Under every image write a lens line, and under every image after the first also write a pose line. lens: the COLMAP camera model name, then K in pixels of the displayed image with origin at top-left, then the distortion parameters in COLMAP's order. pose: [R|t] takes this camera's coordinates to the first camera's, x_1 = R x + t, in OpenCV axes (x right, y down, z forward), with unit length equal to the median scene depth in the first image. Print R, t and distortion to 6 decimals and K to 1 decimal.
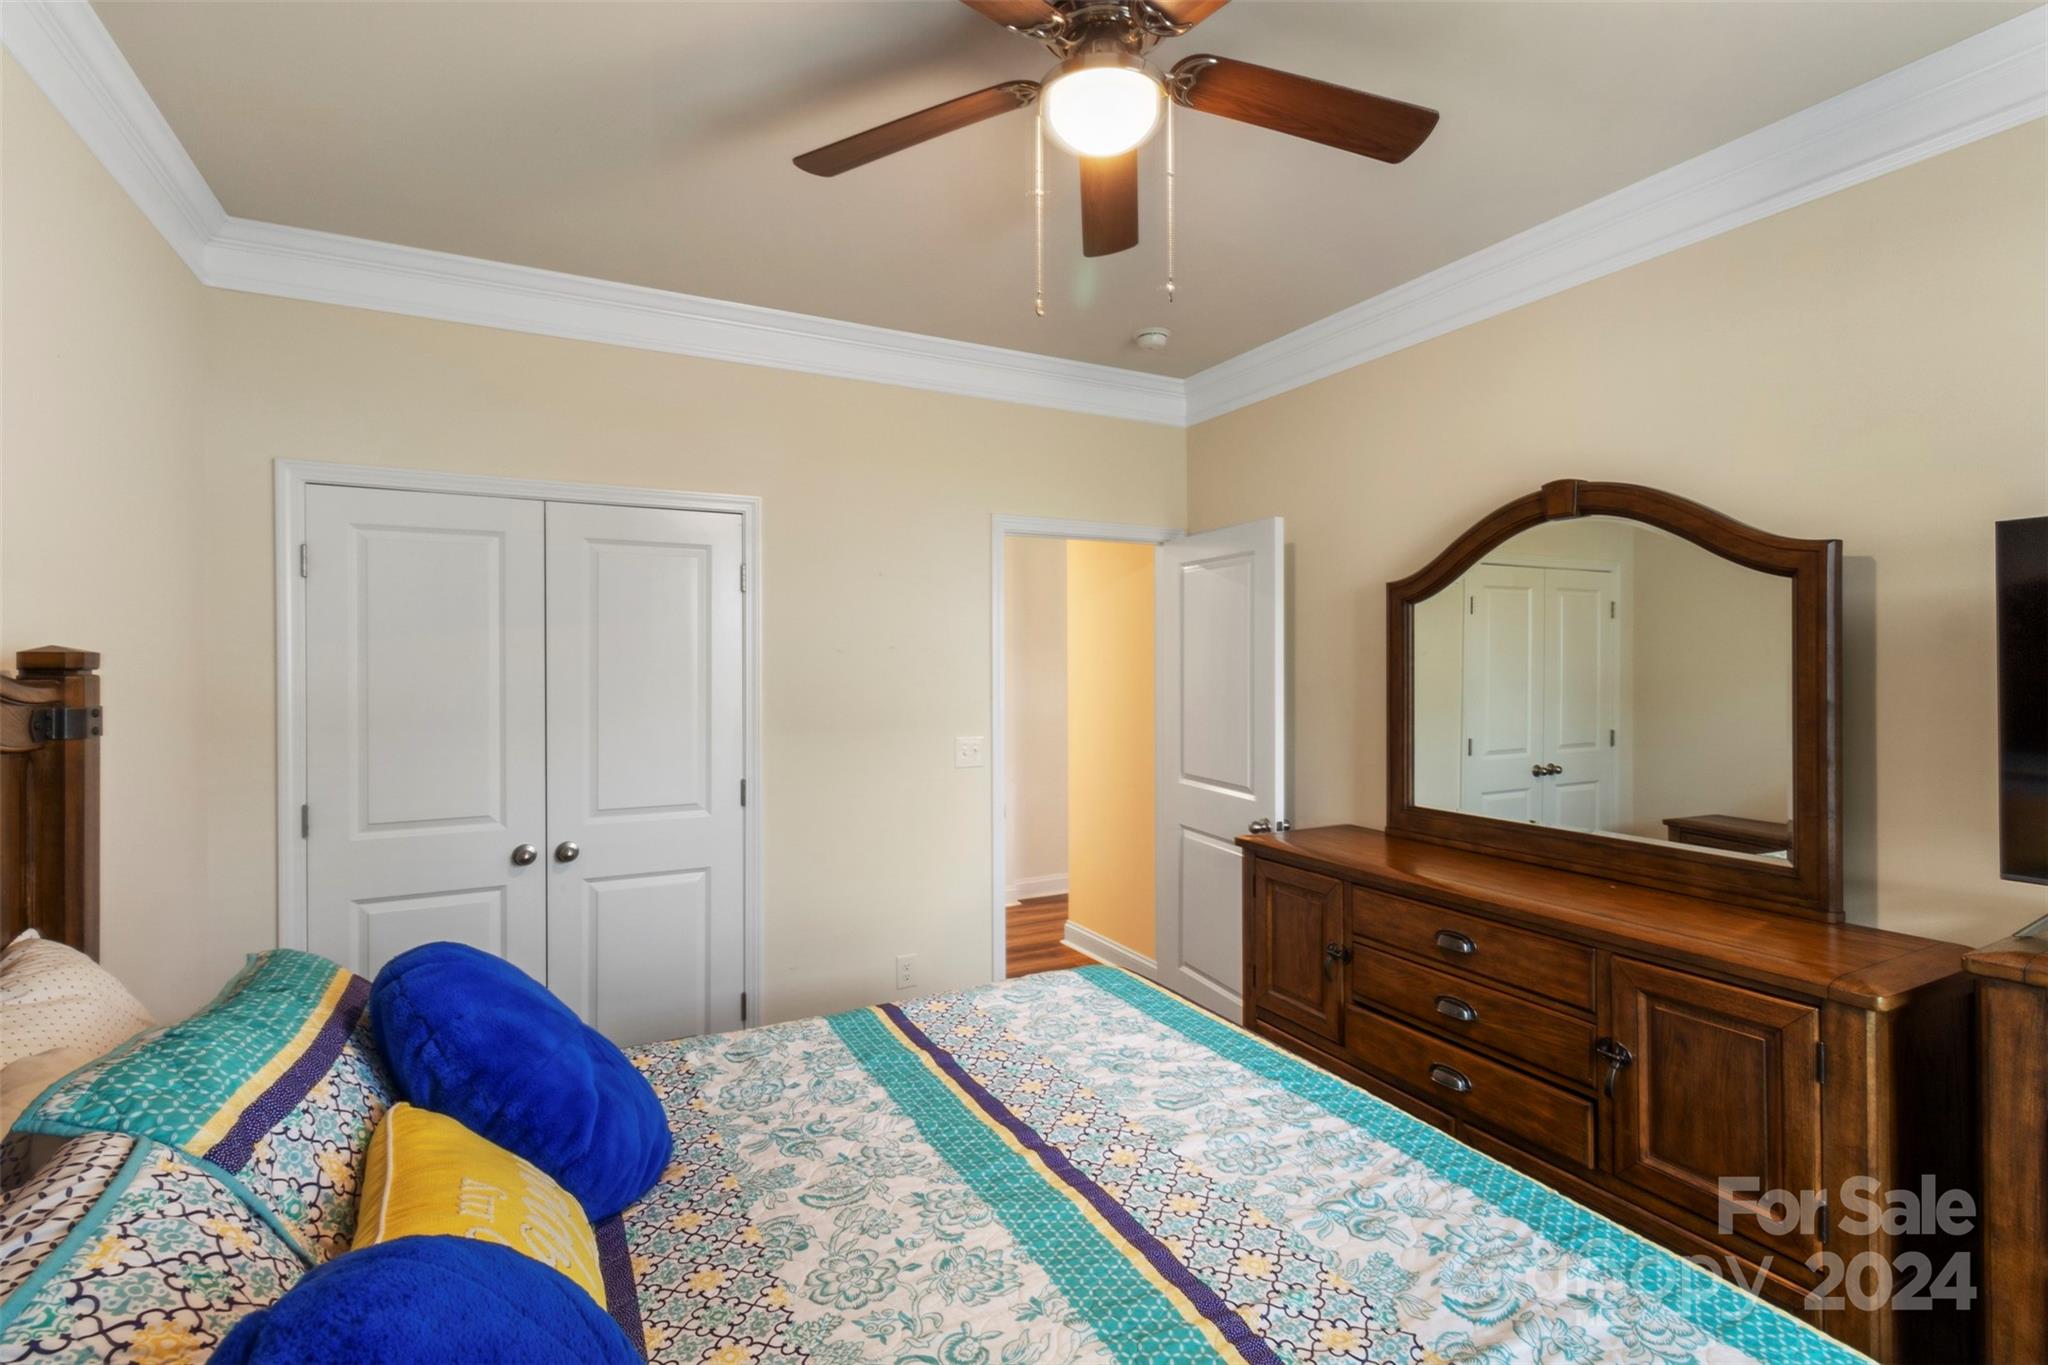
lens RADIAL K [[947.3, 0, 1023.6], [0, 947.3, 675.5], [0, 0, 1]] dist [0.001606, -0.000567]
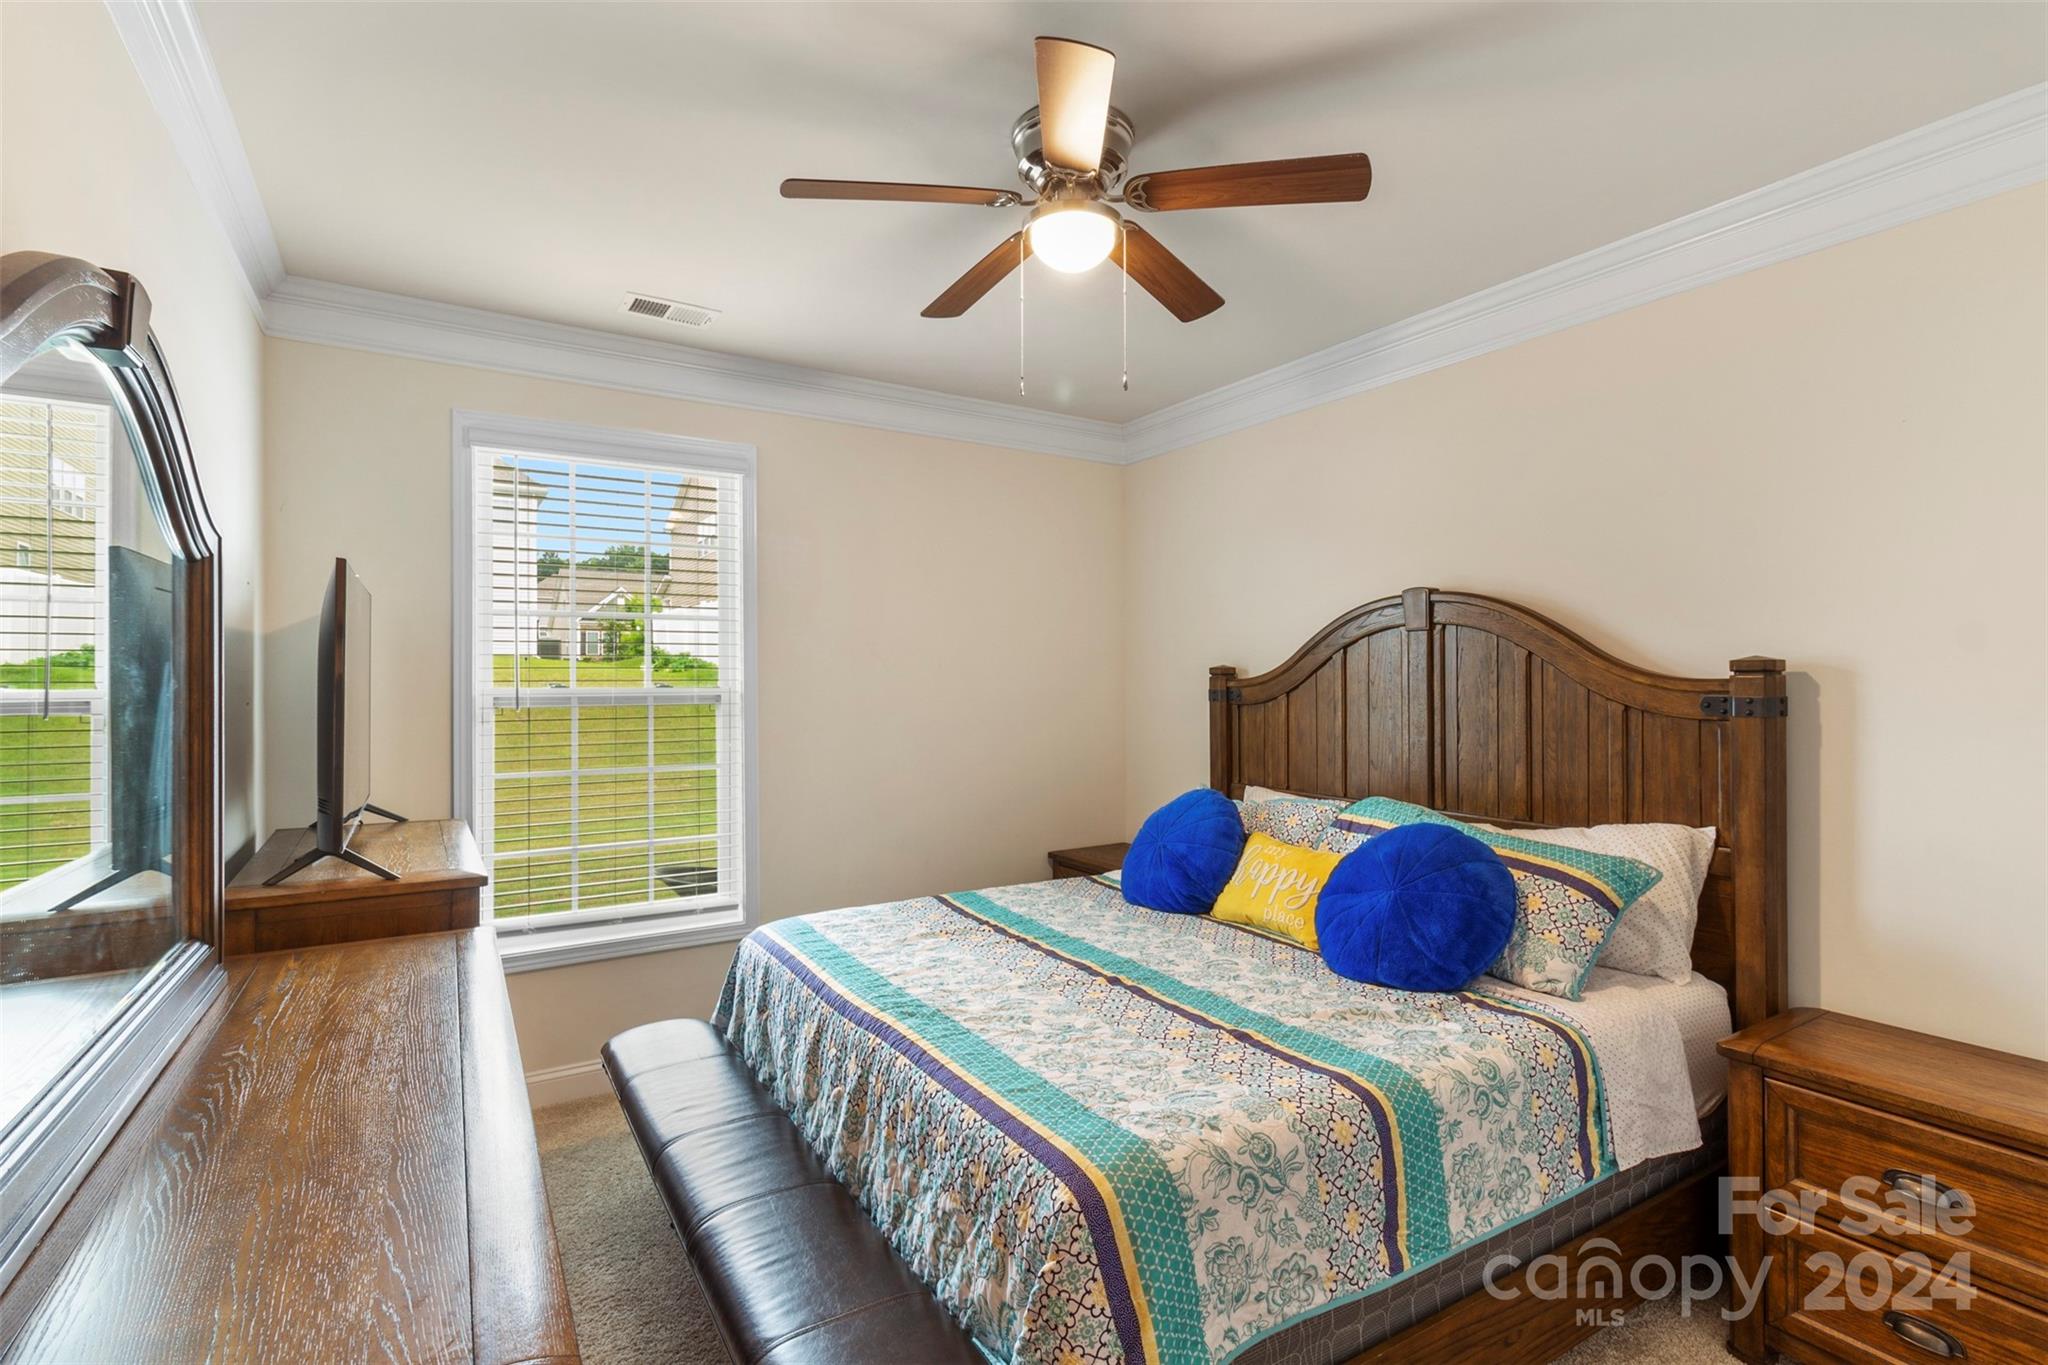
lens RADIAL K [[947.3, 0, 1024.3], [0, 947.3, 680.9], [0, 0, 1]] dist [0.001606, -0.000567]
pose [[-0.997368, 0.005203, -0.072322, 0.278727], [0.005311, 0.999985, -0.001292, 0.005735], [0.072314, -0.001673, -0.997380, 2.555312]]
